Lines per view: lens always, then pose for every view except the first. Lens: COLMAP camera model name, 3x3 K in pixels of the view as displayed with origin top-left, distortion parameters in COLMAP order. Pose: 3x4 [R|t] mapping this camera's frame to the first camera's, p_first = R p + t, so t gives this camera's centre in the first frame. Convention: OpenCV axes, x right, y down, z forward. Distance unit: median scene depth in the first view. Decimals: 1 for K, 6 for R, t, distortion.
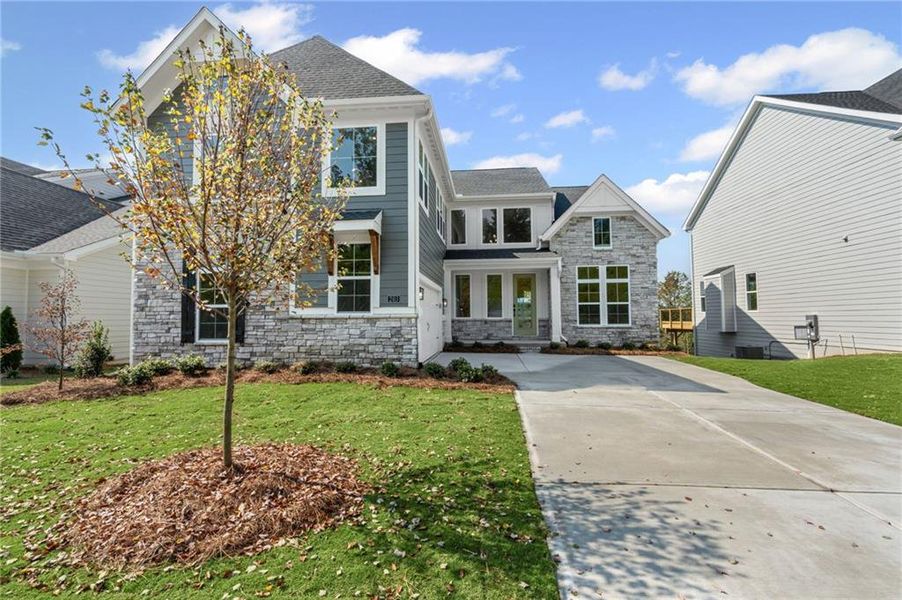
lens RADIAL K [[408.4, 0, 447.4], [0, 408.4, 300.0], [0, 0, 1]] dist [0.000202, 0.000045]
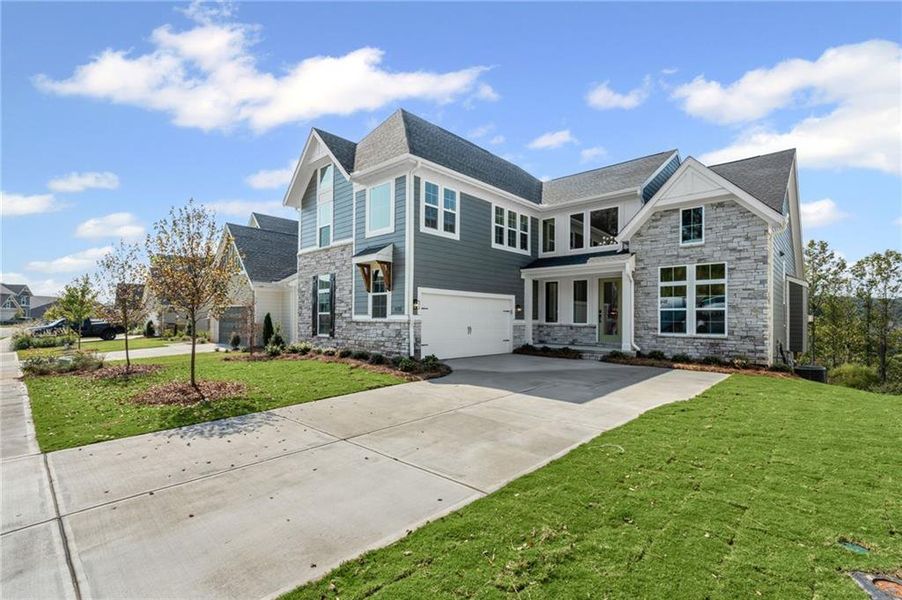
lens RADIAL K [[415.7, 0, 444.8], [0, 415.7, 316.9], [0, 0, 1]] dist [-0.000705, 0.000080]
pose [[0.790887, 0.008847, -0.611899, 0.510911], [0.014115, 0.999366, 0.032693, -0.011338], [0.611800, -0.034493, 0.790260, -0.001749]]
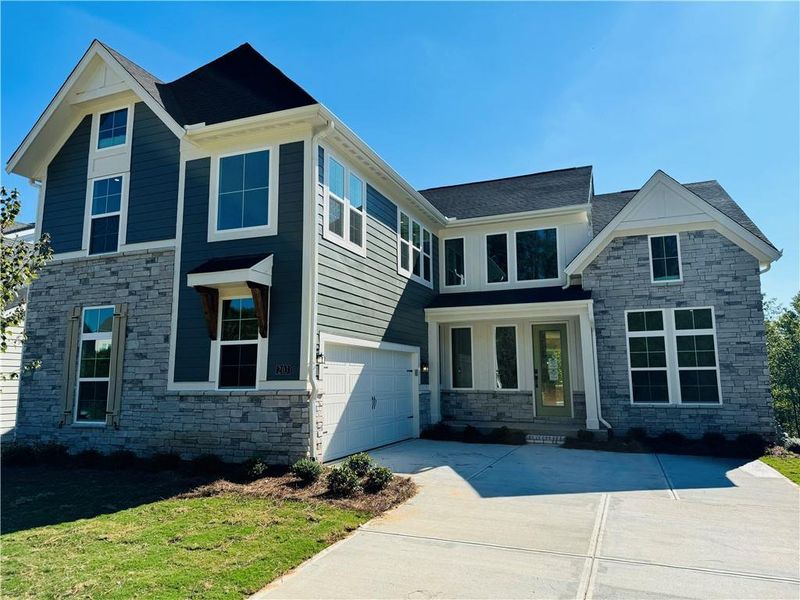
lens RADIAL K [[560.7, 0, 400.0], [0, 560.7, 300.0], [0, 0, 1]] dist [0.113652, -0.178348]
pose [[0.961294, -0.038021, -0.272888, 0.222819], [0.011484, 0.995101, -0.098190, -0.016059], [0.275284, 0.091256, 0.957022, 0.028302]]
